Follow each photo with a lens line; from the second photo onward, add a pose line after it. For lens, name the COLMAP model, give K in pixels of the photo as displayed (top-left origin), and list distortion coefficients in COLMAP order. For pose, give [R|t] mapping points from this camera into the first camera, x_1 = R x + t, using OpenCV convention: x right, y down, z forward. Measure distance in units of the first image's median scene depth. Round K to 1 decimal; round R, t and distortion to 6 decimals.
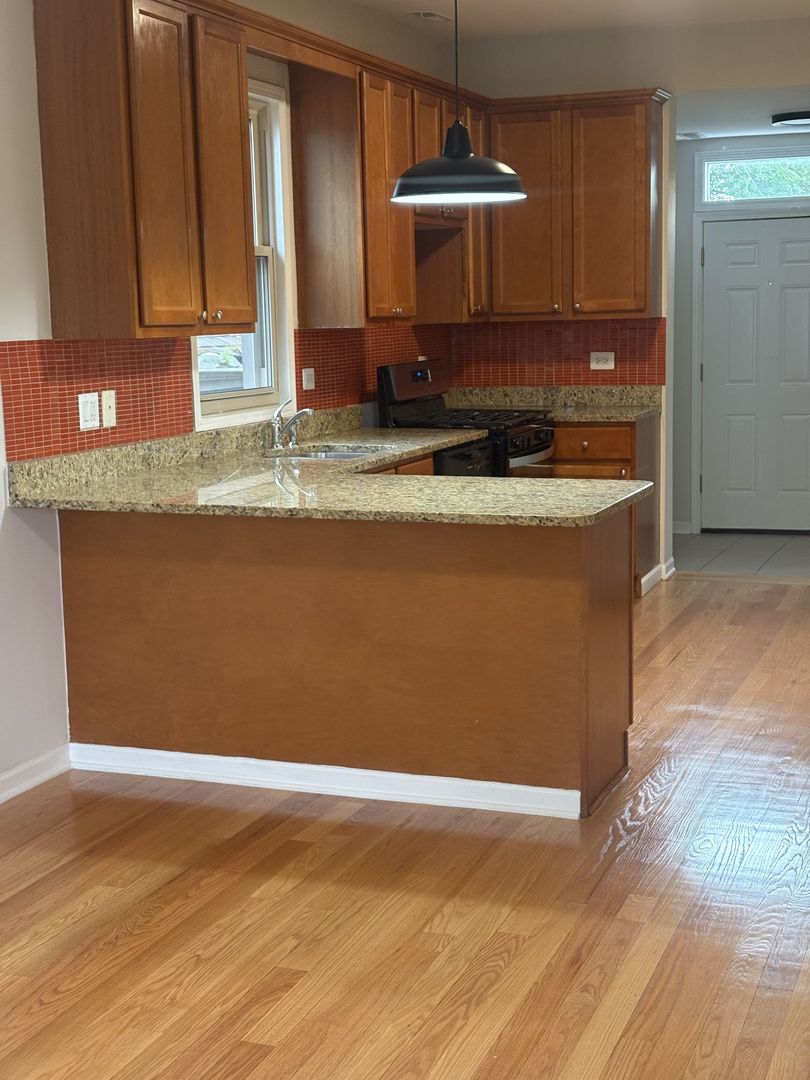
lens RADIAL K [[1554.8, 0, 405.0], [0, 1554.8, 540.0], [0, 0, 1]] dist [0.037267, -0.011151]
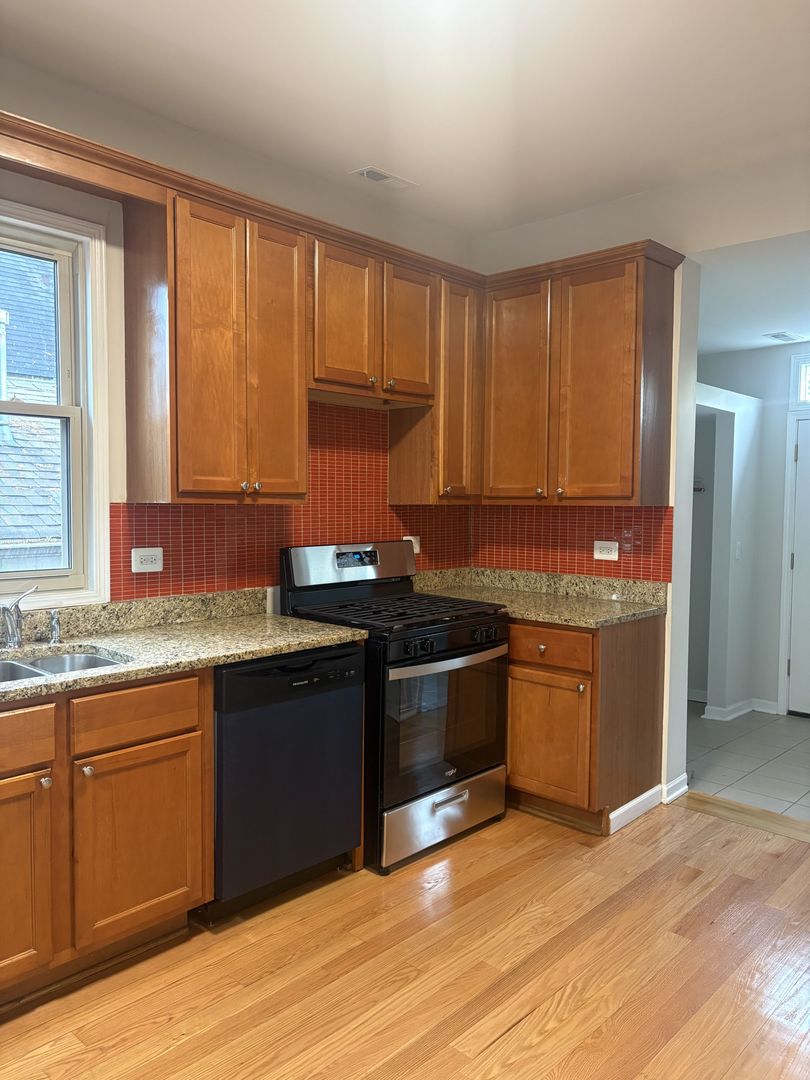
lens RADIAL K [[781.6, 0, 405.0], [0, 781.6, 540.0], [0, 0, 1]] dist [0.041923, -0.003648]
pose [[0.922039, 0.050710, -0.383762, 0.204265], [-0.085709, 0.993520, -0.074644, -0.079850], [0.377490, 0.101717, 0.920410, 0.548799]]
